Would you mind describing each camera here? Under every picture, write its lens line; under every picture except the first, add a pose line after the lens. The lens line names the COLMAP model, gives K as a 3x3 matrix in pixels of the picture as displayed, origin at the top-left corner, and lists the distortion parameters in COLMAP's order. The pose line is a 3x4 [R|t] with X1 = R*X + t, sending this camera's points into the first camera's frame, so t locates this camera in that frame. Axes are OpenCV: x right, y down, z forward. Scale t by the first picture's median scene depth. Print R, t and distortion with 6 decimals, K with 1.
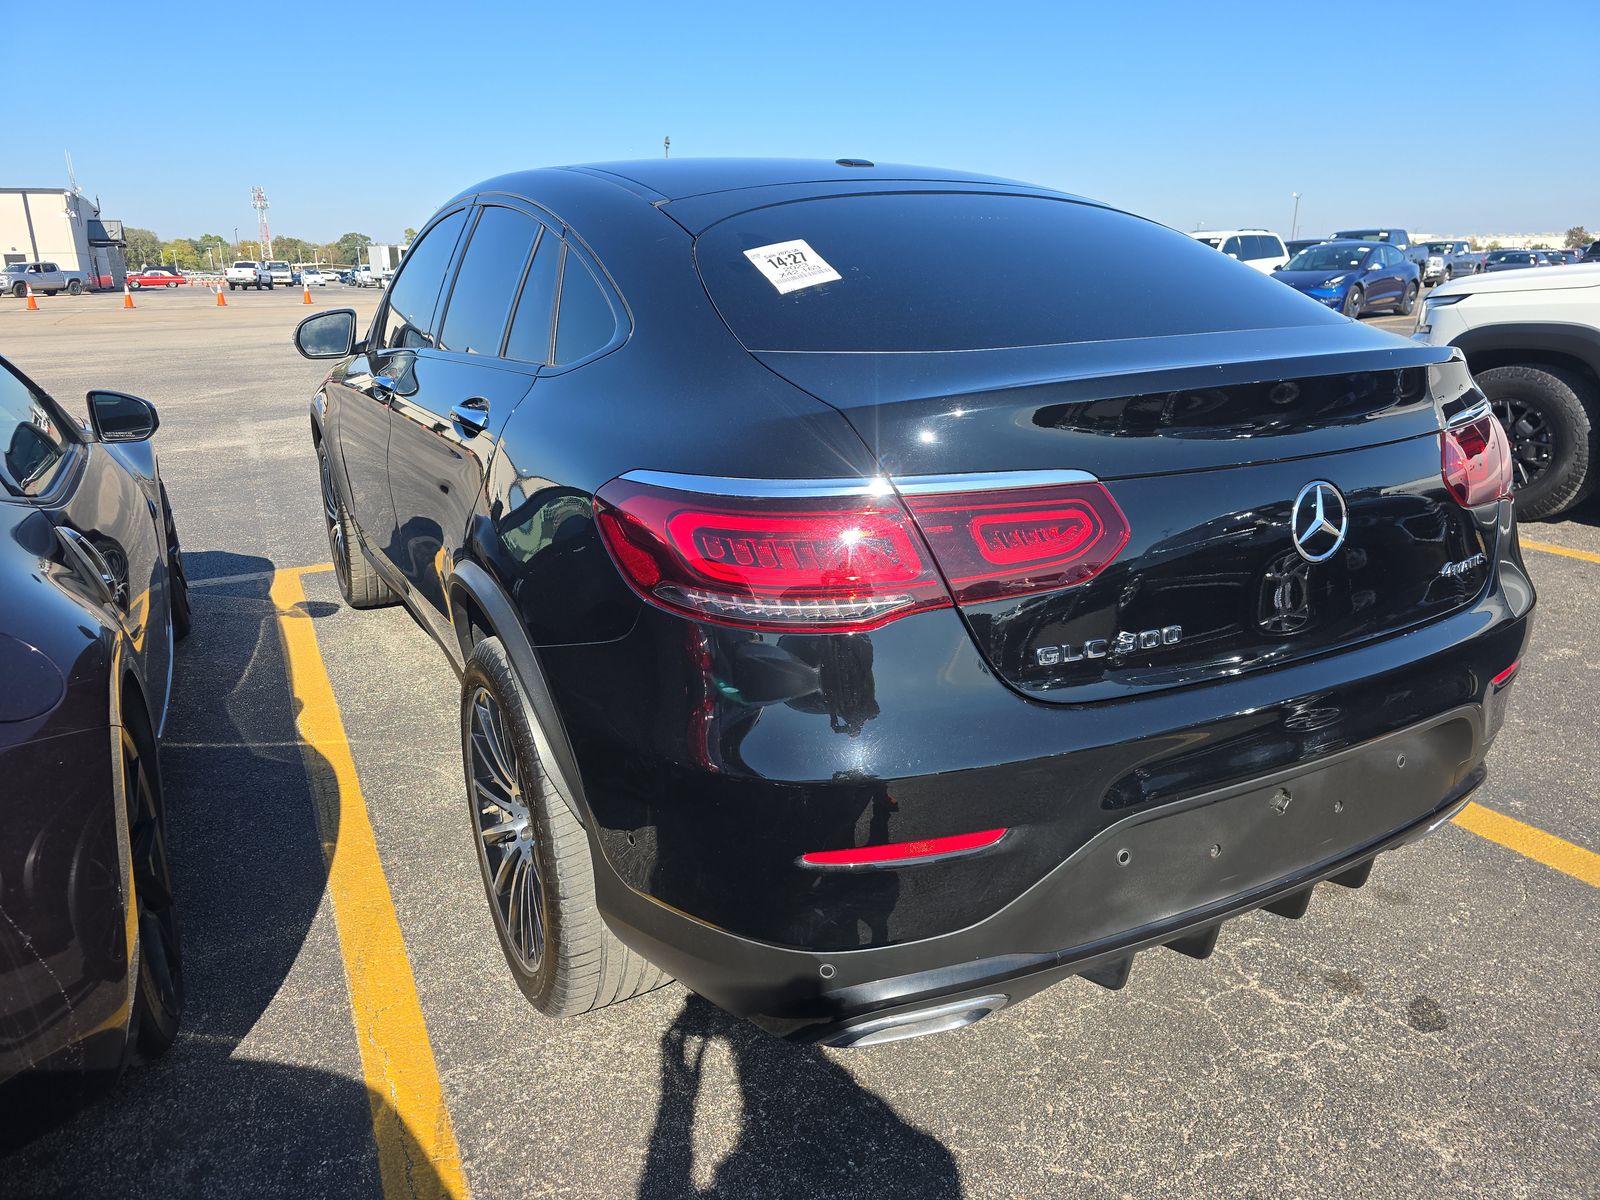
lens RADIAL K [[1070.6, 0, 800.0], [0, 1070.6, 600.0], [0, 0, 1]] dist [0.037608, -0.034265]
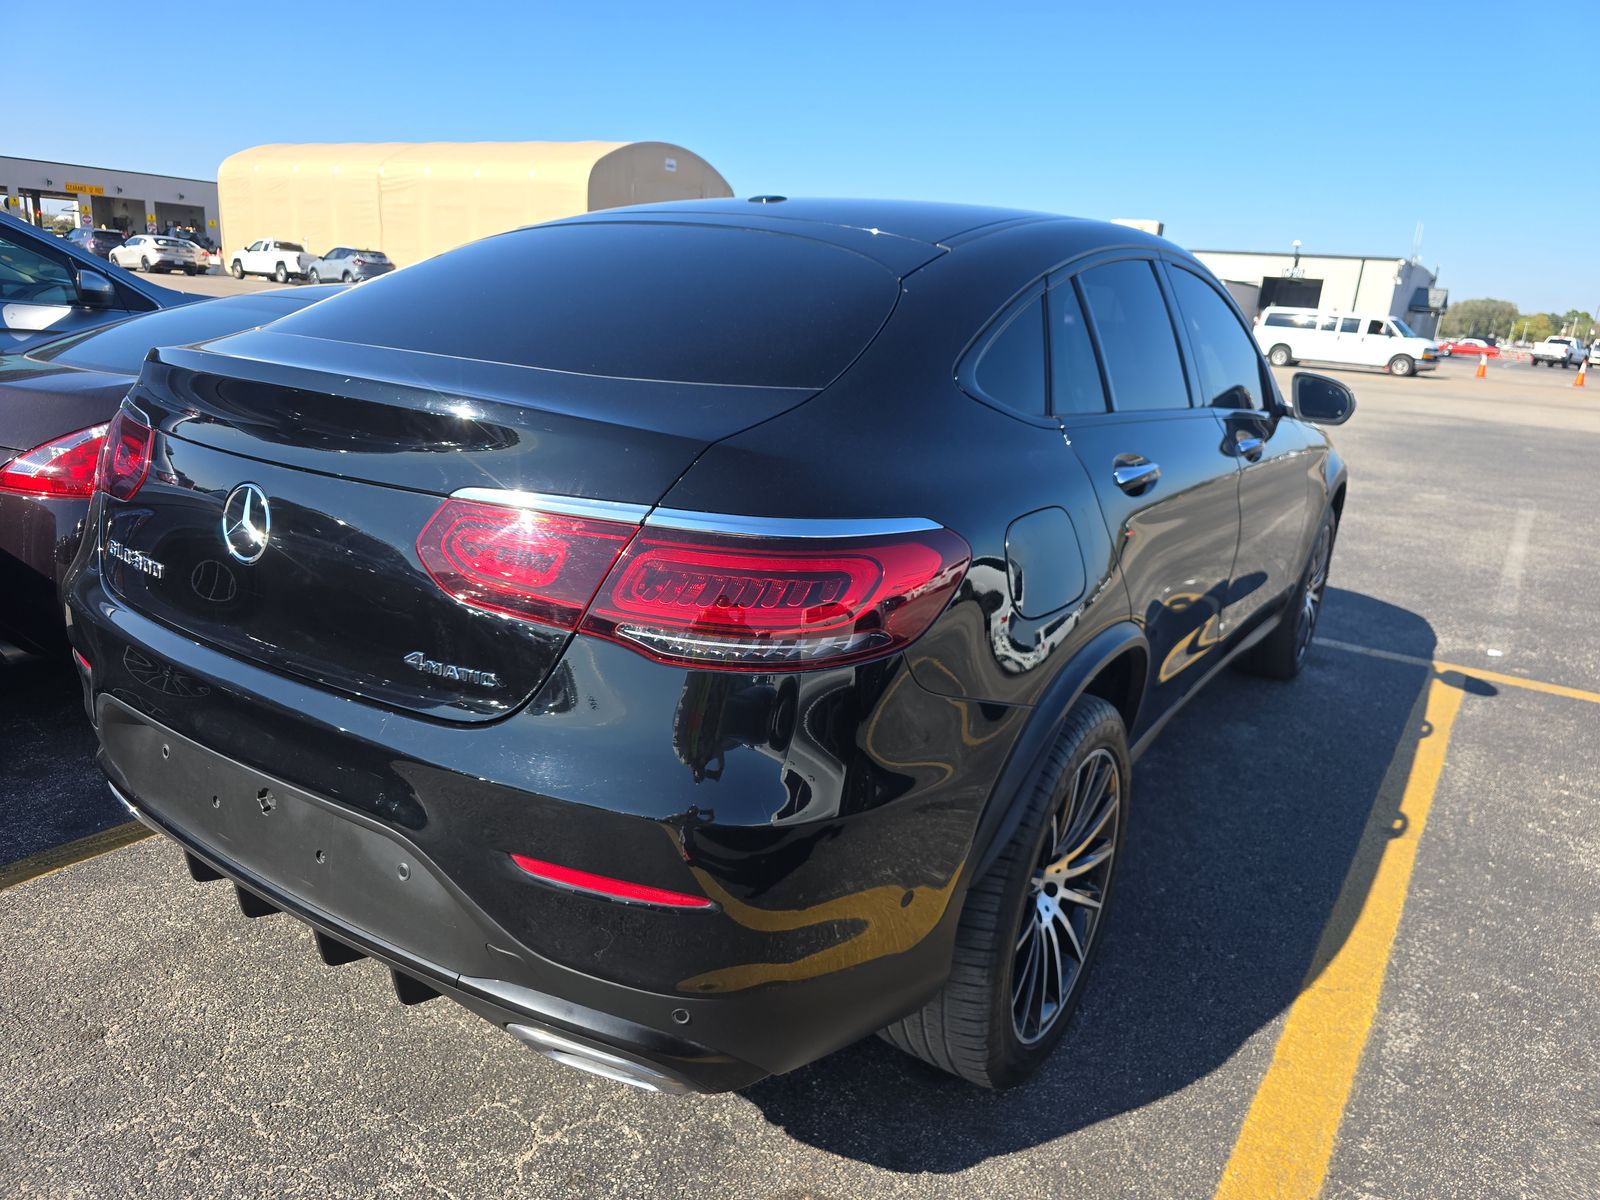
lens RADIAL K [[1070.6, 0, 800.0], [0, 1070.6, 600.0], [0, 0, 1]] dist [0.037608, -0.034265]
pose [[0.479972, 0.289008, -0.828312, 1.233752], [-0.336633, 0.932574, 0.130322, -0.248173], [0.810126, 0.216286, 0.544899, 0.677906]]
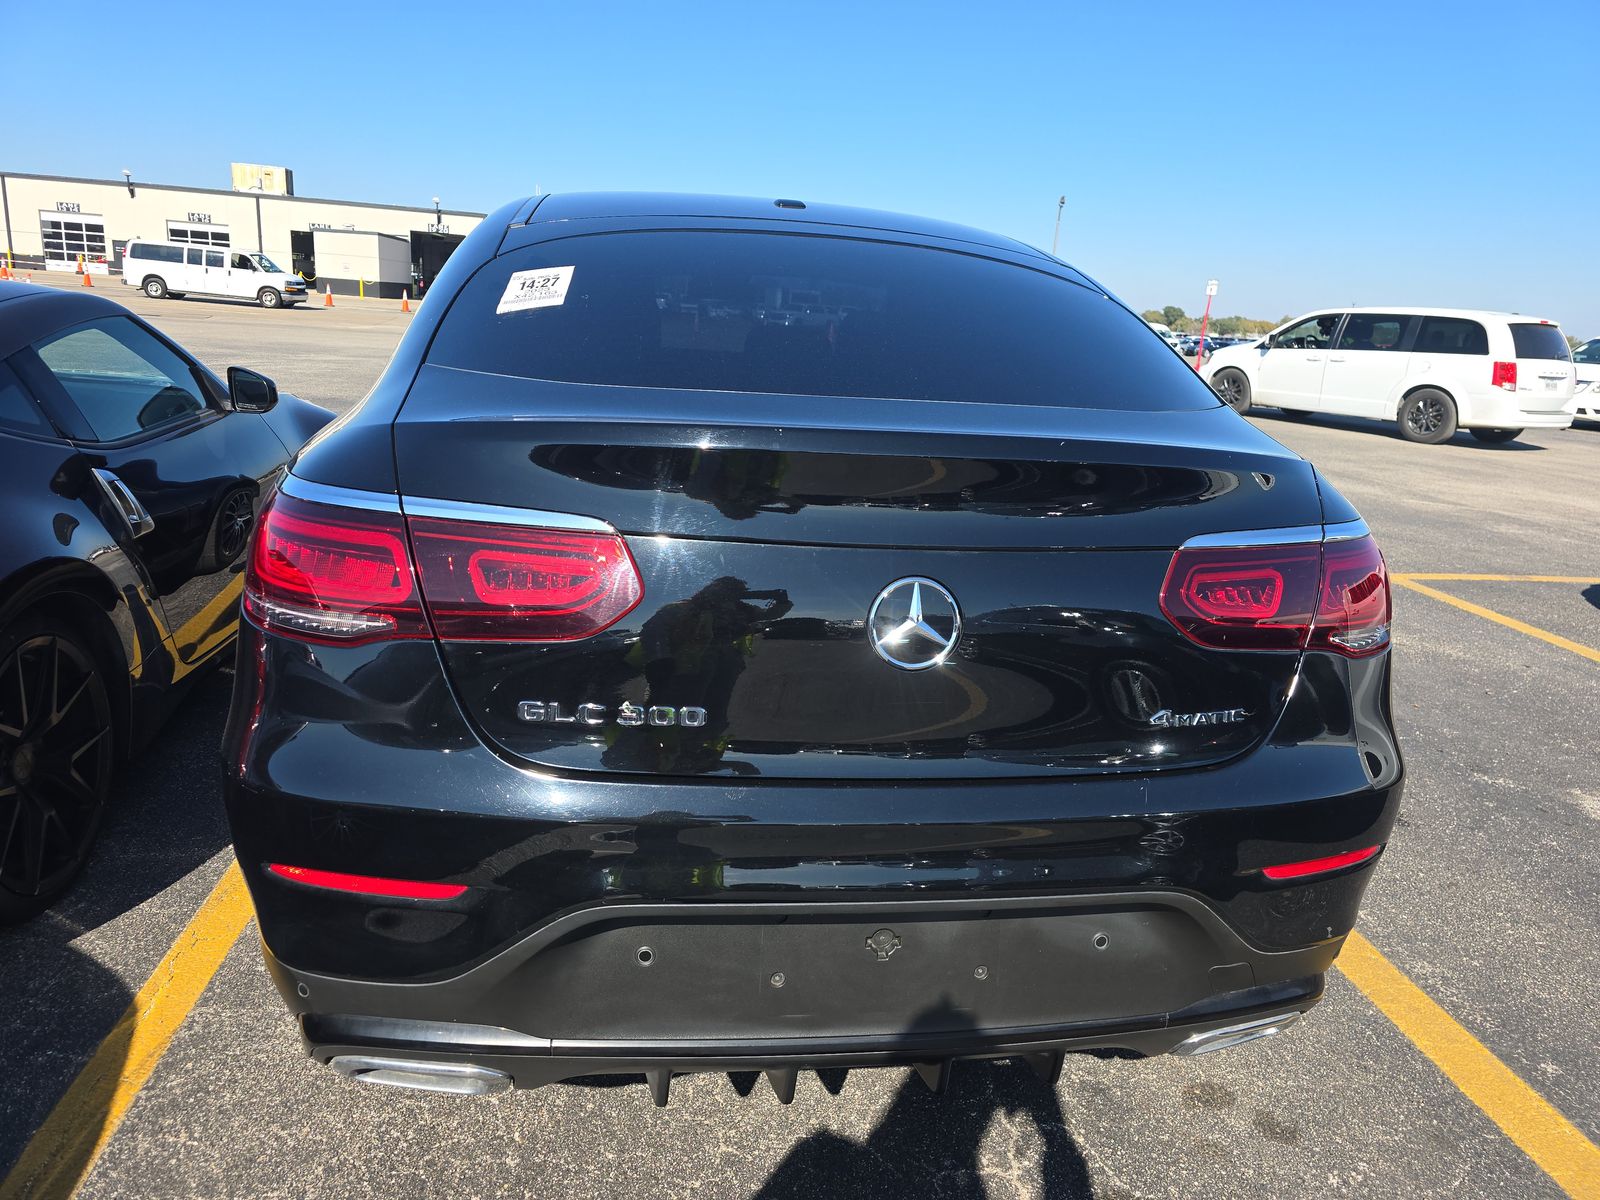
lens RADIAL K [[1070.6, 0, 800.0], [0, 1070.6, 600.0], [0, 0, 1]] dist [0.037608, -0.034265]
pose [[0.939402, 0.160368, -0.302995, 0.489358], [-0.174651, 0.984418, -0.020456, -0.043243], [0.294993, 0.072135, 0.952773, 0.123678]]
